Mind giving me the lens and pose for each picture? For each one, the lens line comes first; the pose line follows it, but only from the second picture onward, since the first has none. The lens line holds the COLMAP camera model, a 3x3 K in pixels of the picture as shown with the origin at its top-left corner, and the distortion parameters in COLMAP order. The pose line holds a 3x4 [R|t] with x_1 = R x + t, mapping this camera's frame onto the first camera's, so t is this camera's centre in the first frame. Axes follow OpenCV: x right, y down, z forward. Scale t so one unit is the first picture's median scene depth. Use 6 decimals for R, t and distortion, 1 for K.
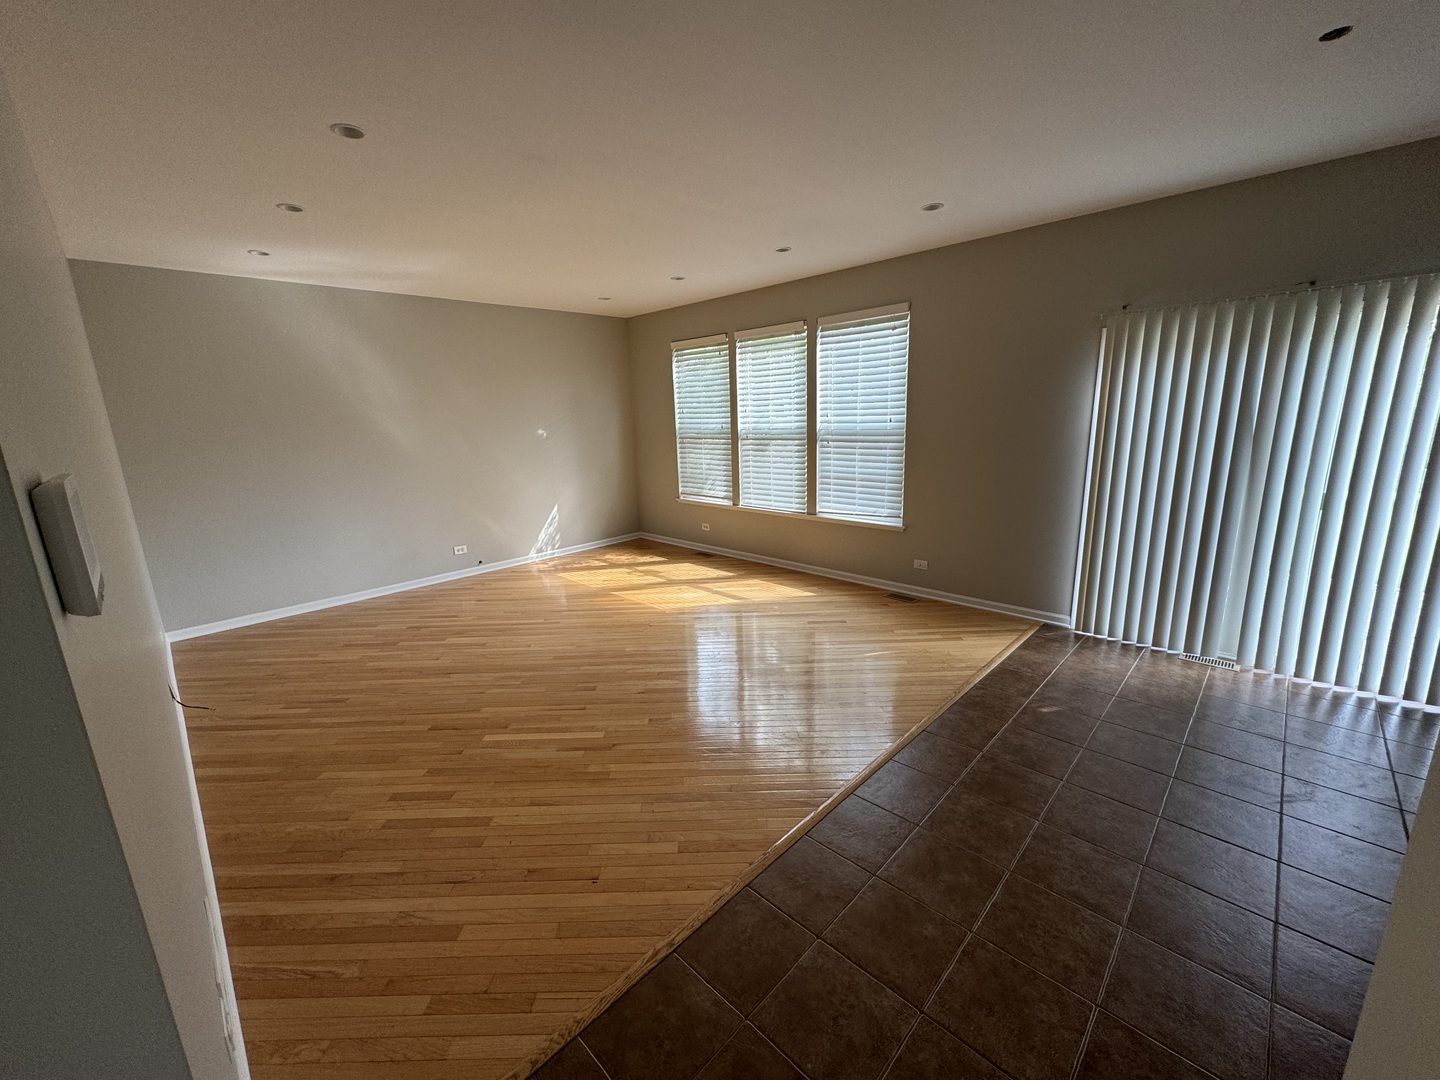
lens RADIAL K [[574.4, 0, 720.0], [0, 574.4, 540.0], [0, 0, 1]] dist [-0.000899, 0.000164]
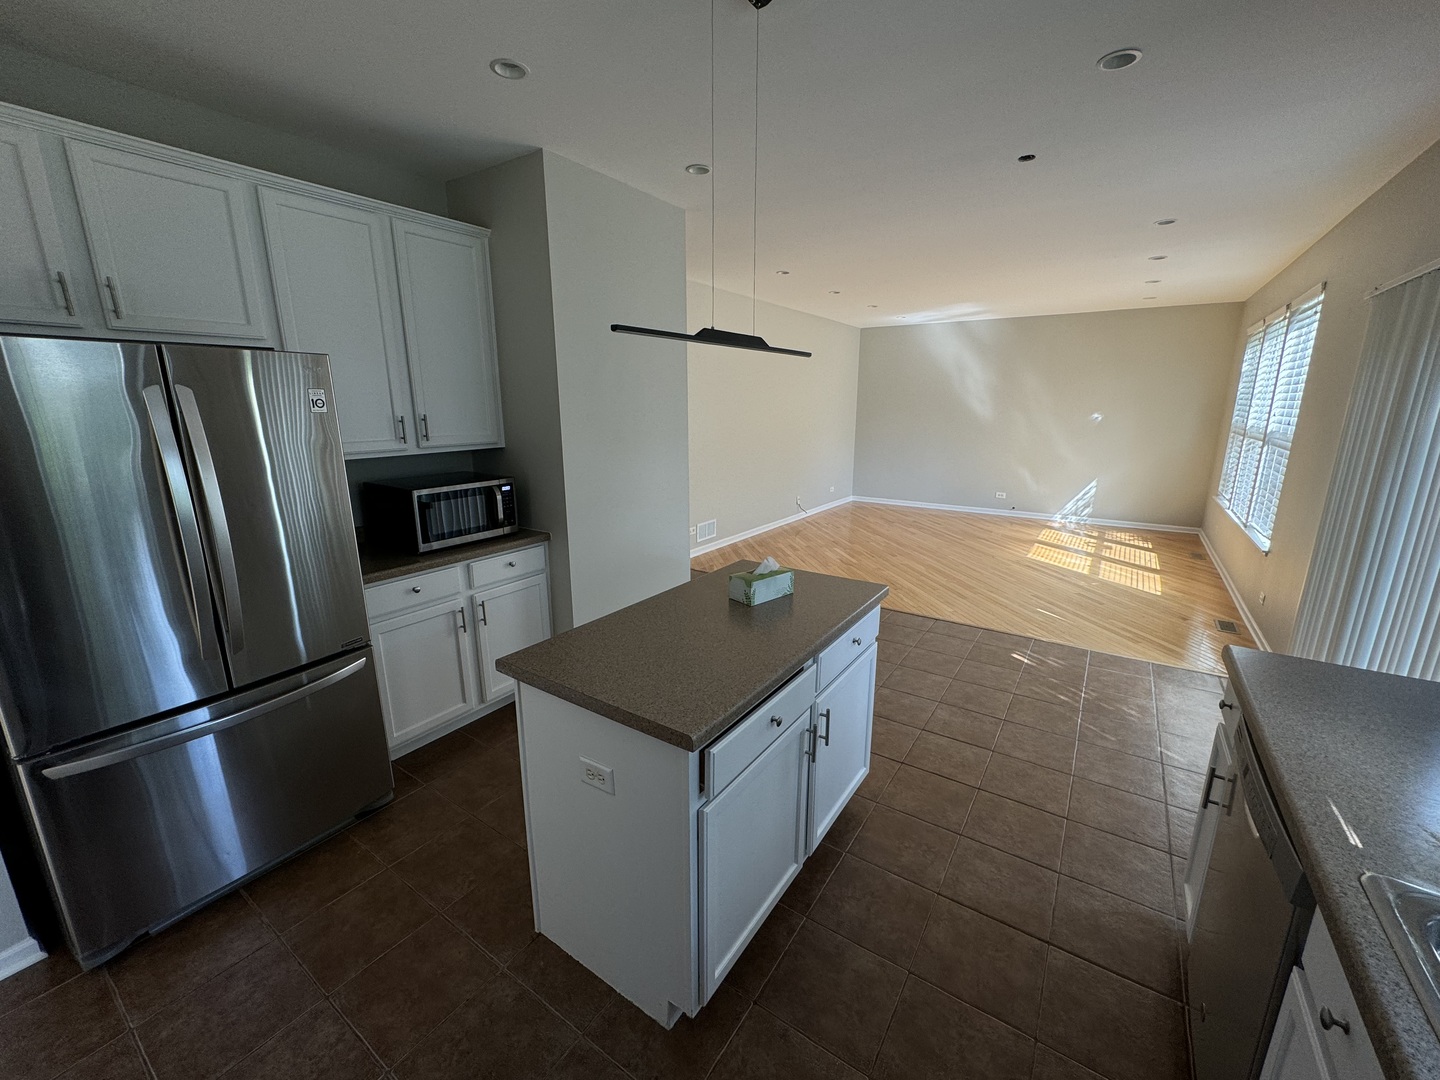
lens RADIAL K [[574.4, 0, 720.0], [0, 574.4, 540.0], [0, 0, 1]] dist [-0.000899, 0.000164]
pose [[0.174448, 0.259691, -0.949804, 0.854825], [-0.230483, 0.948567, 0.217021, -0.029827], [0.957311, 0.181055, 0.225330, 0.050212]]
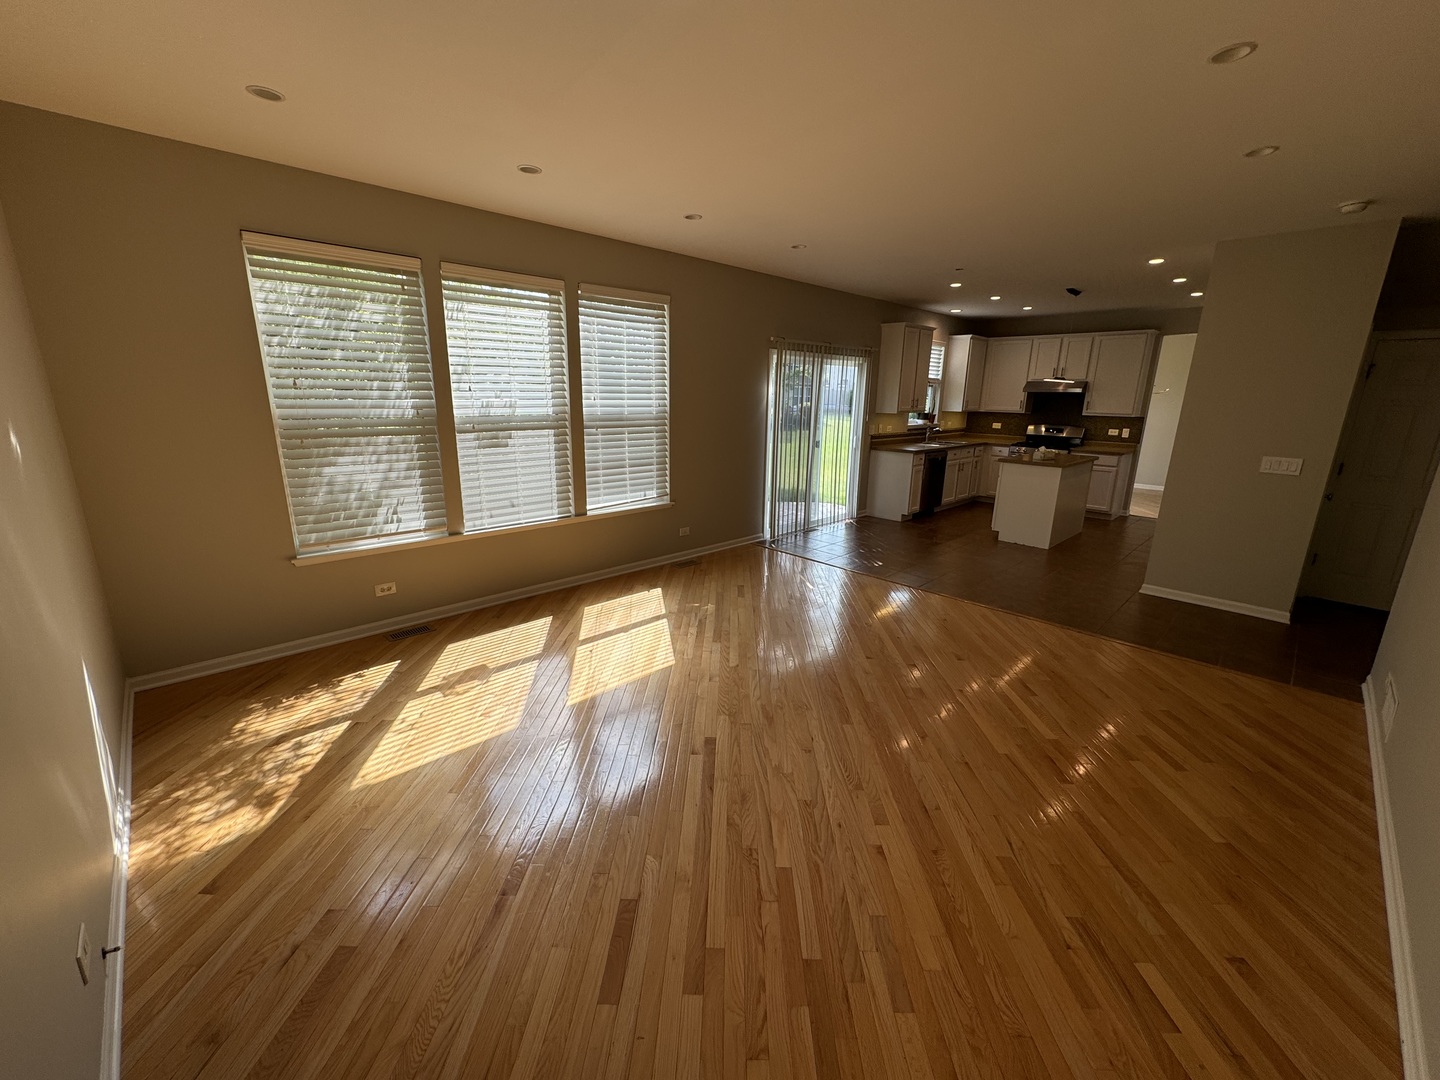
lens RADIAL K [[574.4, 0, 720.0], [0, 574.4, 540.0], [0, 0, 1]] dist [-0.000899, 0.000164]
pose [[0.022973, -0.216685, 0.975971, -0.674336], [0.204349, 0.956635, 0.207582, -0.143798], [-0.978629, 0.194670, 0.066256, 0.747971]]
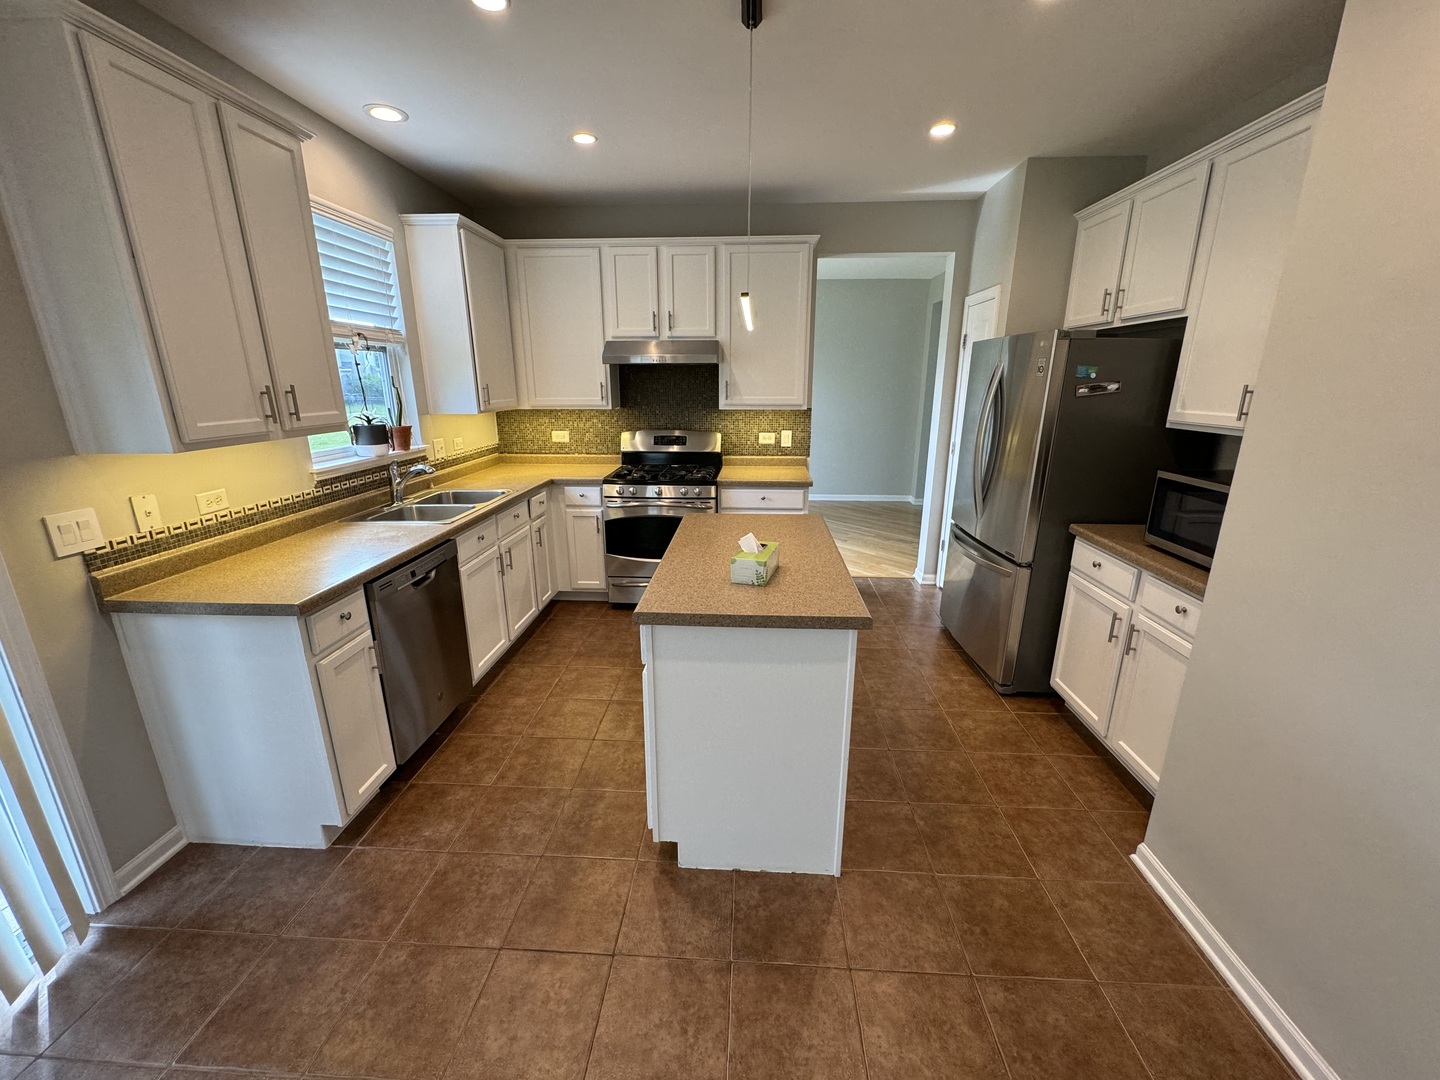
lens RADIAL K [[574.4, 0, 720.0], [0, 574.4, 540.0], [0, 0, 1]] dist [-0.000899, 0.000164]
pose [[-0.660671, -0.170276, 0.731109, 0.260512], [0.188736, 0.904972, 0.381320, -0.085584], [-0.726563, 0.389914, -0.565751, 0.366099]]
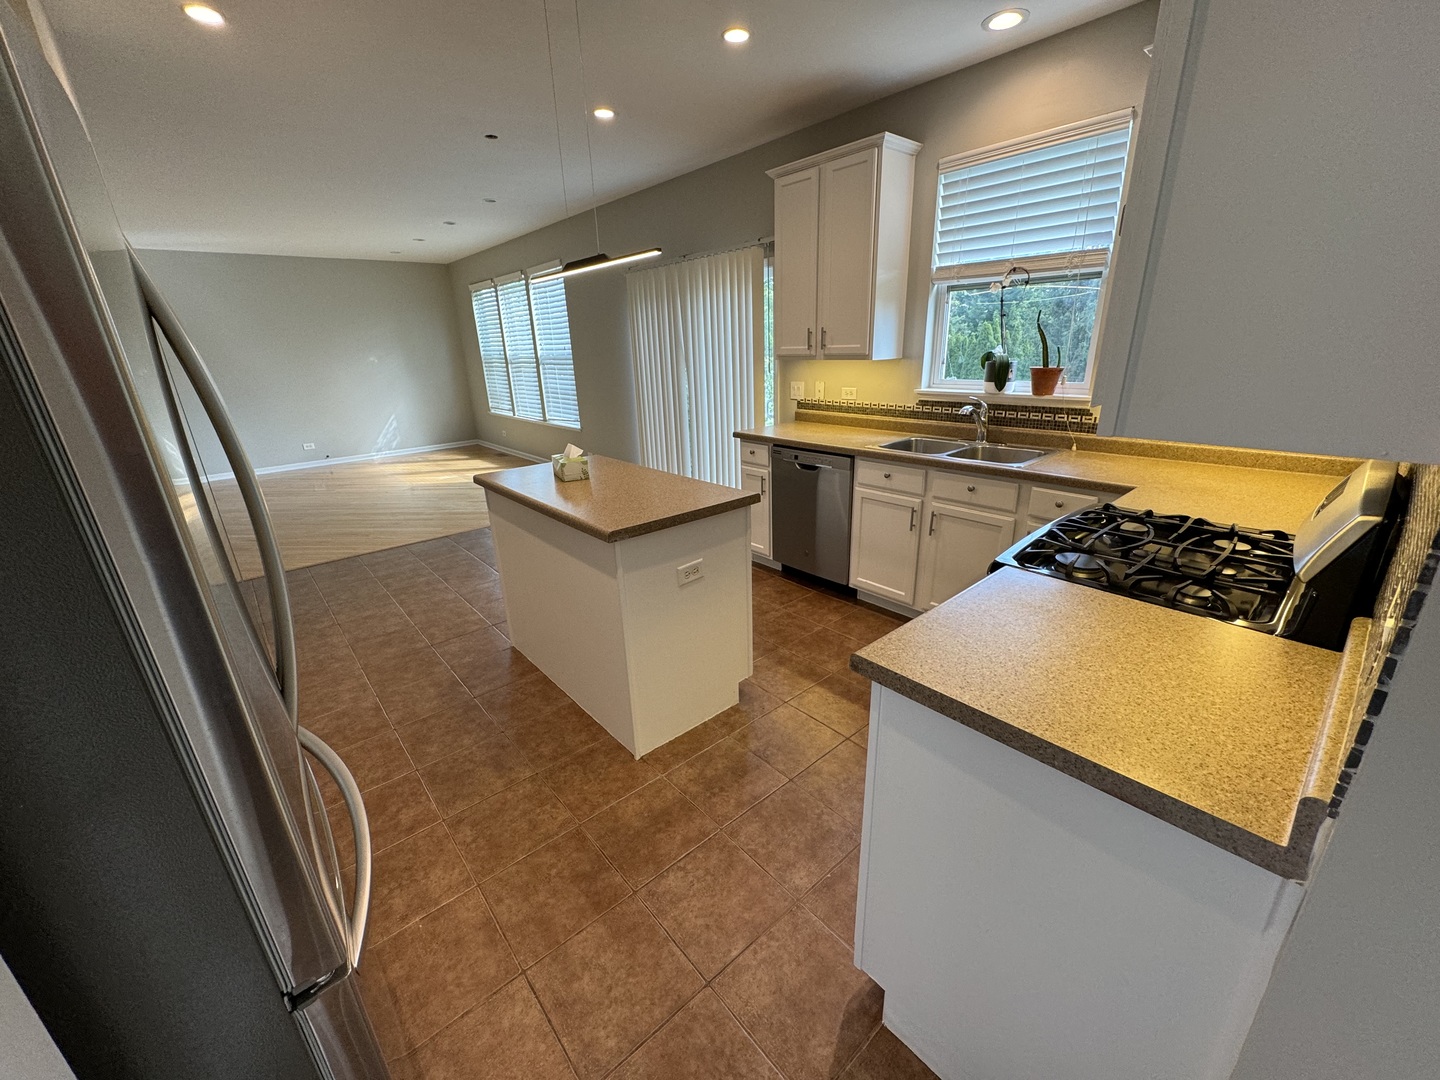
lens RADIAL K [[574.4, 0, 720.0], [0, 574.4, 540.0], [0, 0, 1]] dist [-0.000899, 0.000164]
pose [[0.997217, 0.025379, -0.070102, 0.665072], [-0.017306, 0.993392, 0.113457, 0.070971], [0.072519, -0.111928, 0.991067, -0.322414]]
